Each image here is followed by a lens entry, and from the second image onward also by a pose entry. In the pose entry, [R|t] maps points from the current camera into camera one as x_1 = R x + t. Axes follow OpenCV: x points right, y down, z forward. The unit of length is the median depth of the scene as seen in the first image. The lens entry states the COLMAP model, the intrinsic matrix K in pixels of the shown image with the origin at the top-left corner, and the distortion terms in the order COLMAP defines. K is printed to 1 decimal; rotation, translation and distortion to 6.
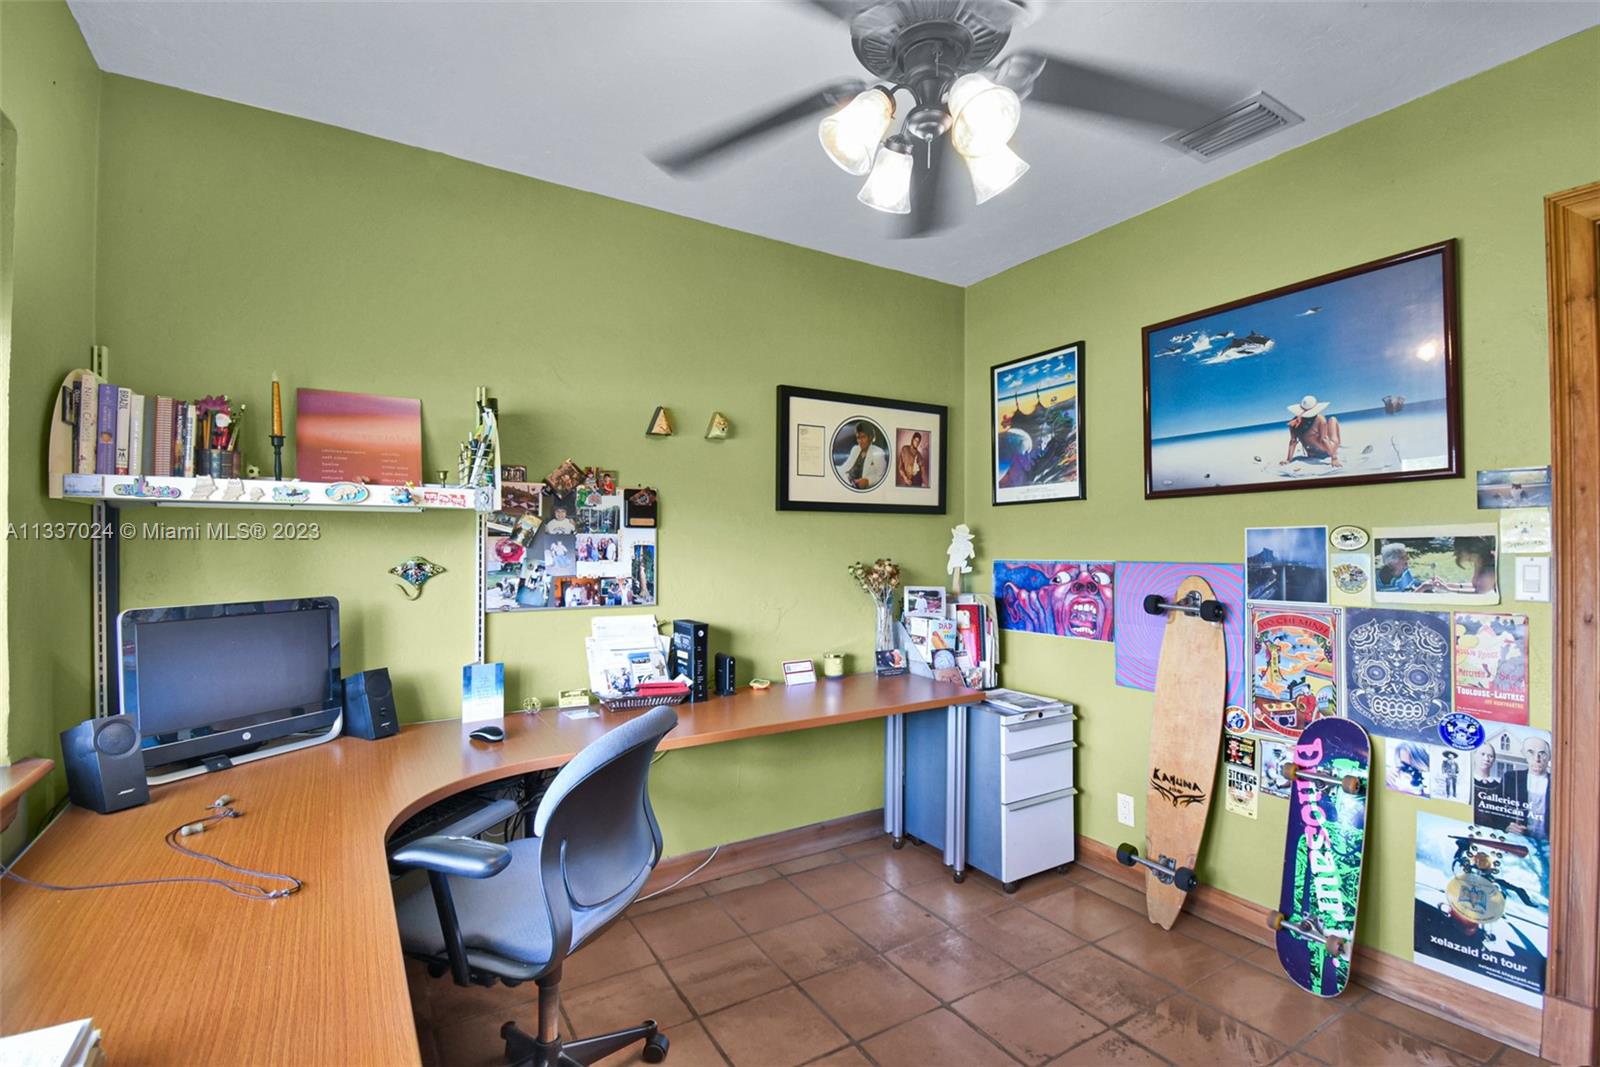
lens RADIAL K [[742.6, 0, 805.2], [0, 742.6, 540.4], [0, 0, 1]] dist [0.015571, -0.025389]
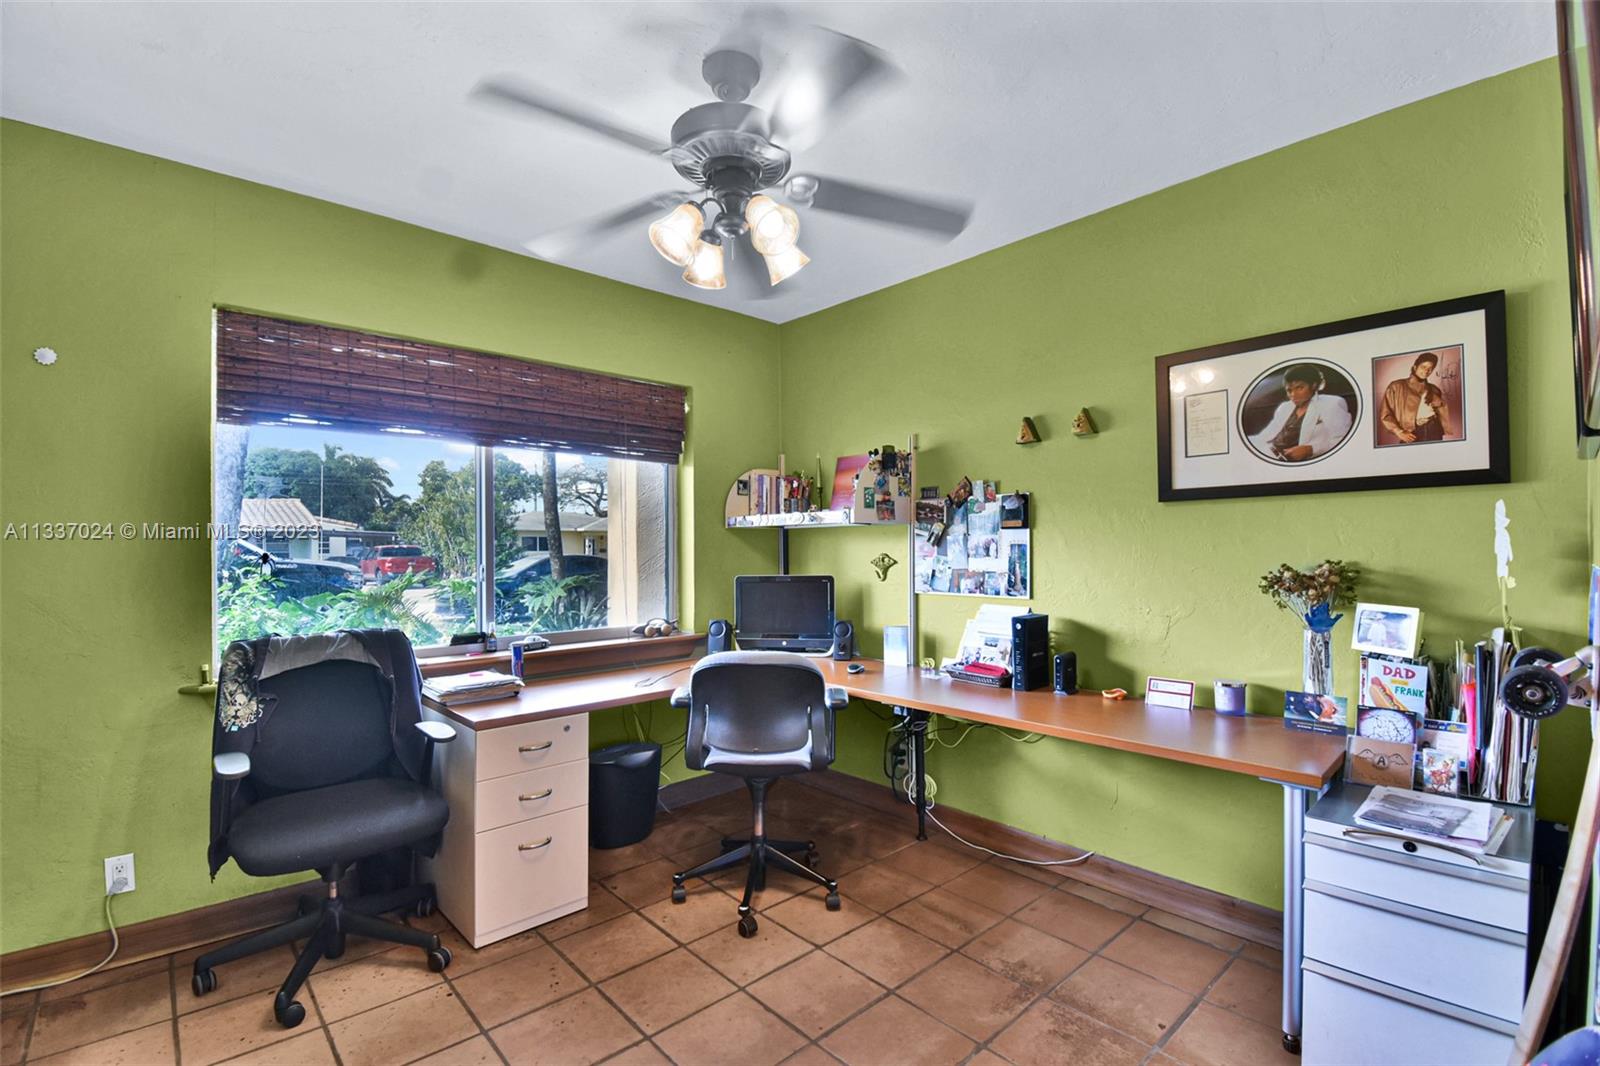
lens RADIAL K [[742.6, 0, 805.2], [0, 742.6, 539.9], [0, 0, 1]] dist [0.015571, -0.025389]
pose [[0.167592, -0.013414, -0.985765, 0.825041], [0.016089, 0.999811, -0.010870, 0.006989], [0.985725, -0.014038, 0.167777, 0.496191]]
